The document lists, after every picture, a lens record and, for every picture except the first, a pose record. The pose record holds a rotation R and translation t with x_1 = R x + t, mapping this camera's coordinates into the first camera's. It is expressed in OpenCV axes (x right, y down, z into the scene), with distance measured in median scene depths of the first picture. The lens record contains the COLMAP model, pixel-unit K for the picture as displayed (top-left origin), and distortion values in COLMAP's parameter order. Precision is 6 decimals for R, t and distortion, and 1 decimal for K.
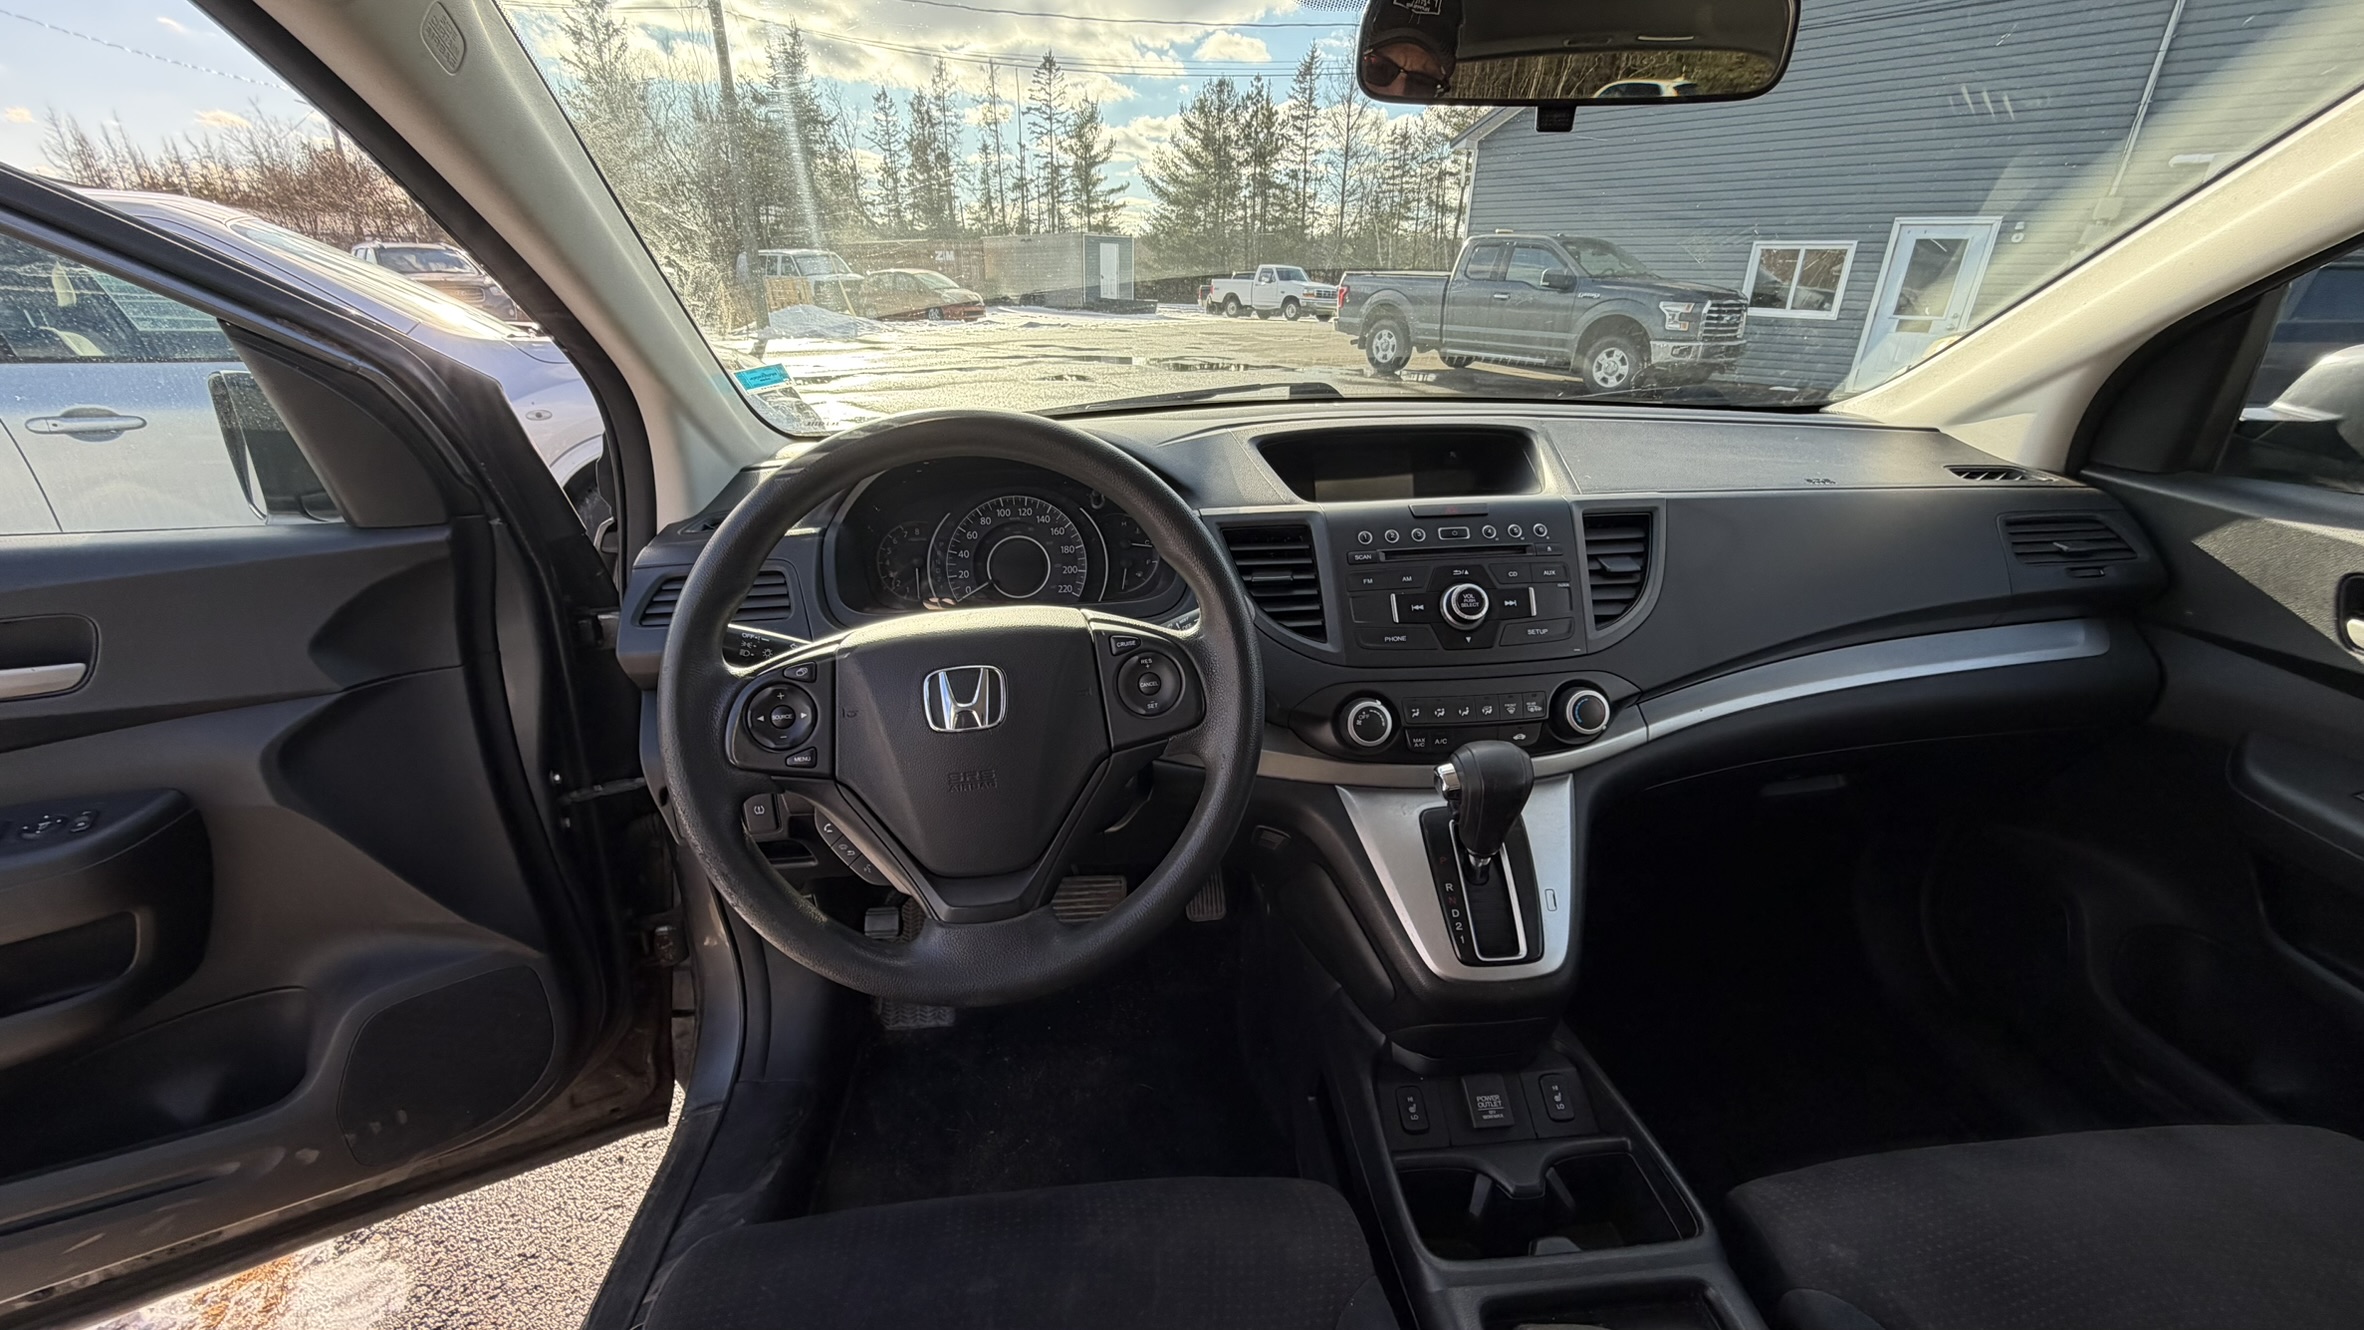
lens RADIAL K [[944.3, 0, 1177.8], [0, 944.3, 674.2], [0, 0, 1]] dist [0.002915, 0.001431]
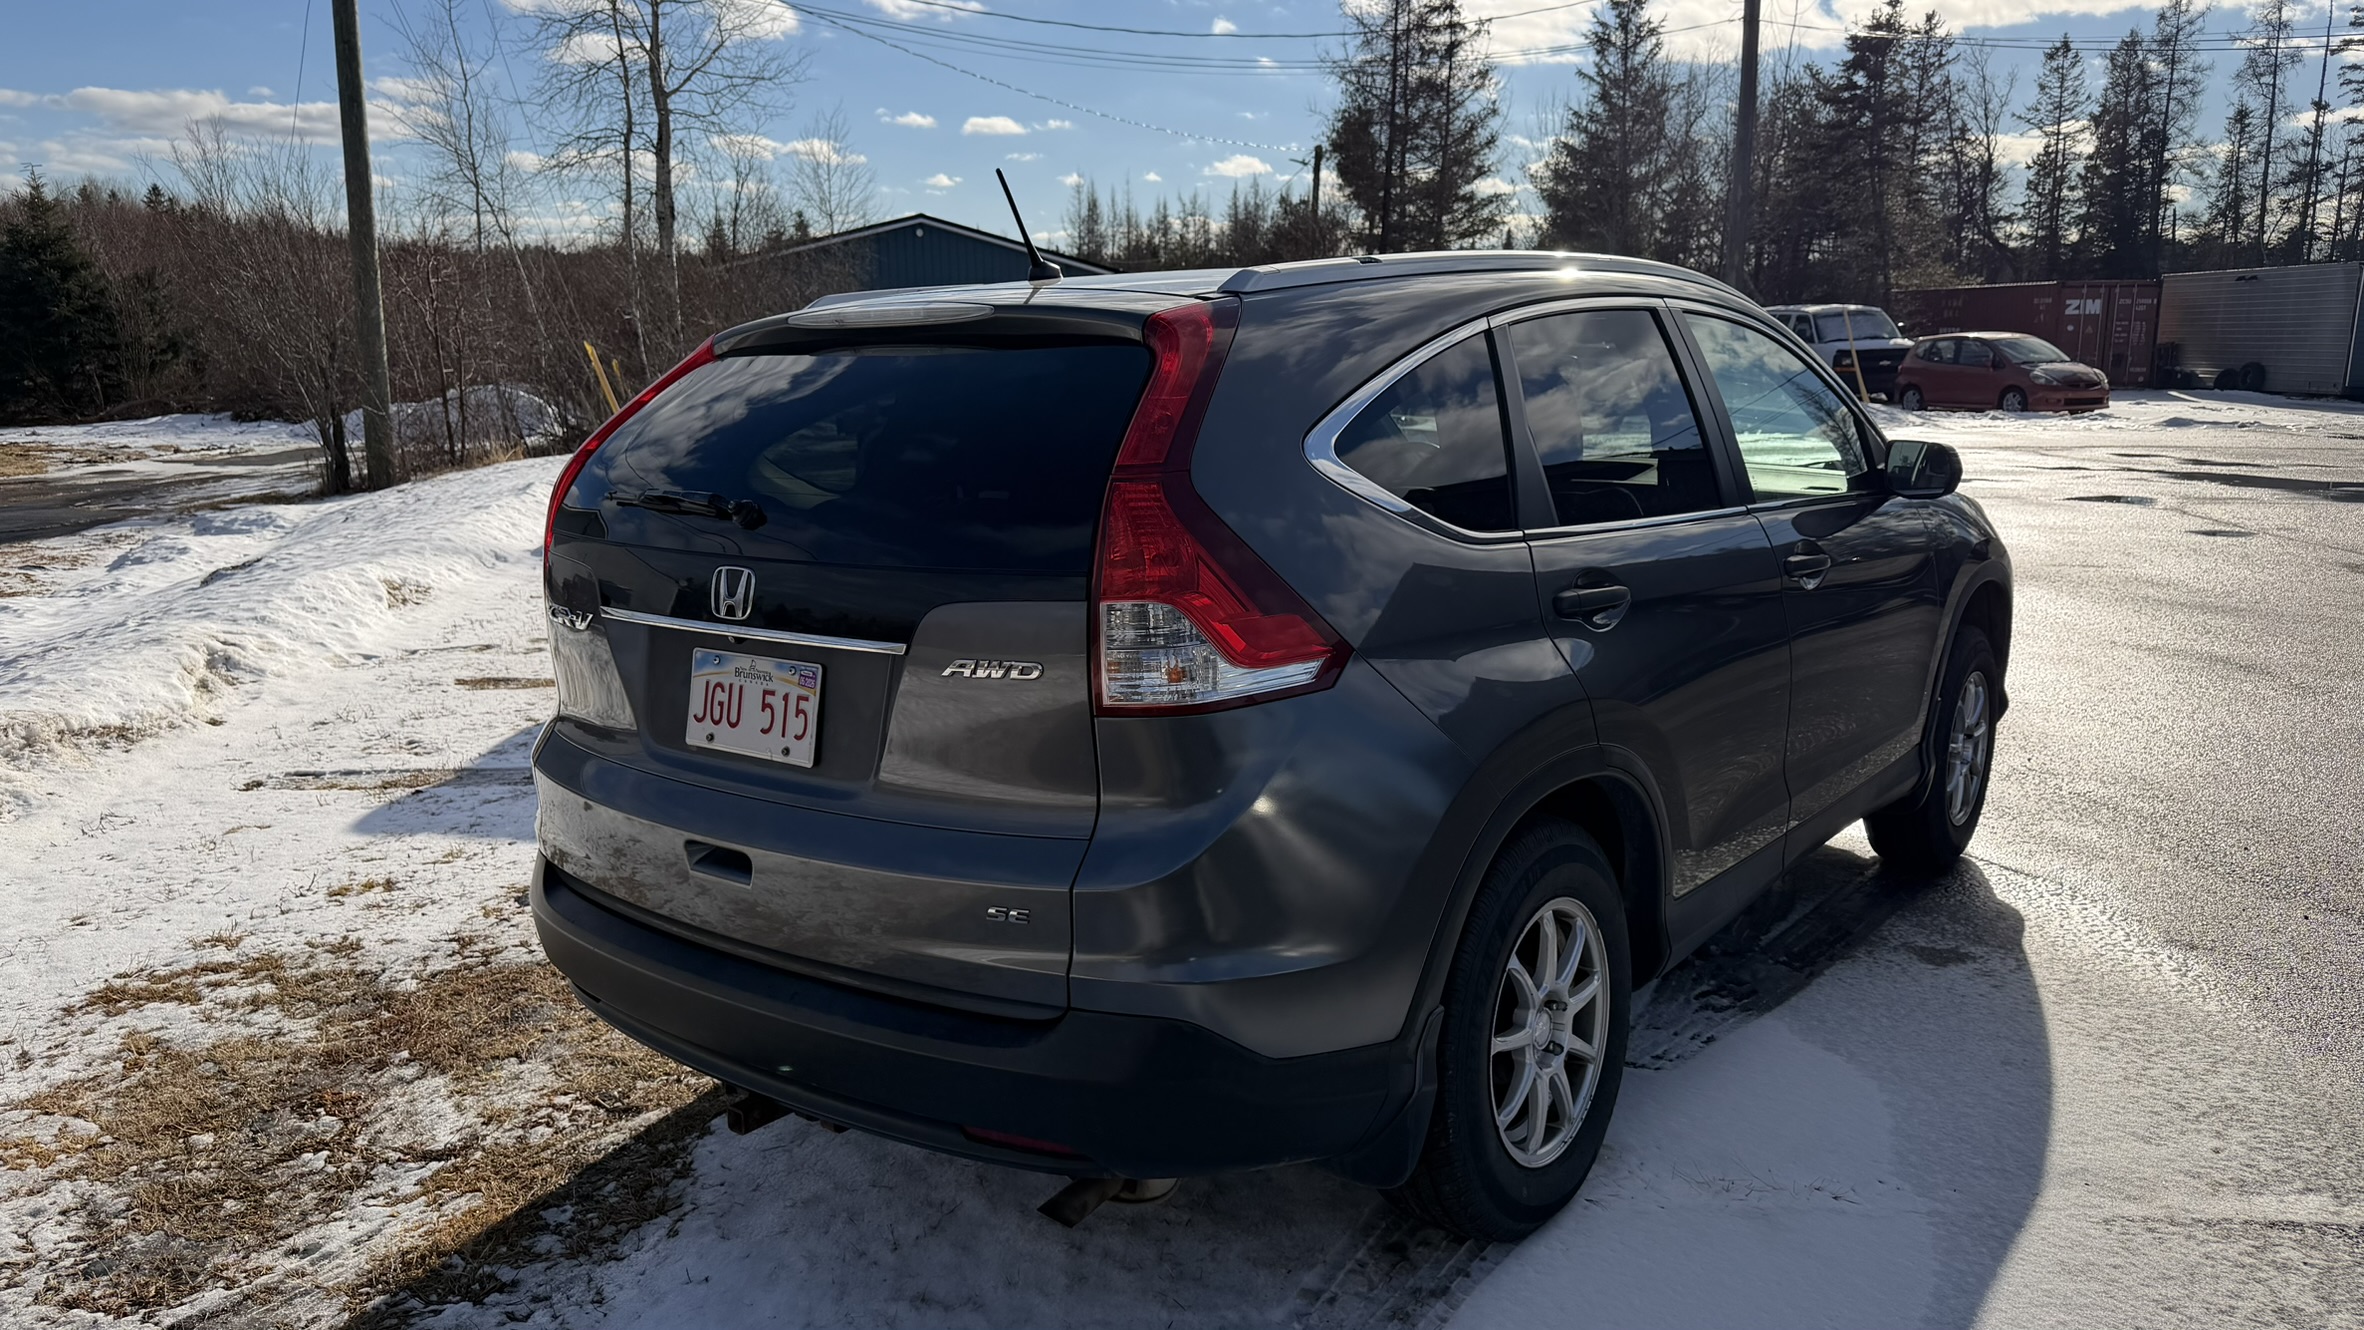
lens RADIAL K [[1690.6, 0, 1178.7], [0, 1690.6, 659.0], [0, 0, 1]] dist [0.026559, -0.008046]
pose [[0.741083, 0.121589, -0.660313, 0.082433], [-0.256199, 0.960263, -0.110716, 0.038596], [0.620612, 0.251221, 0.742785, -0.108813]]
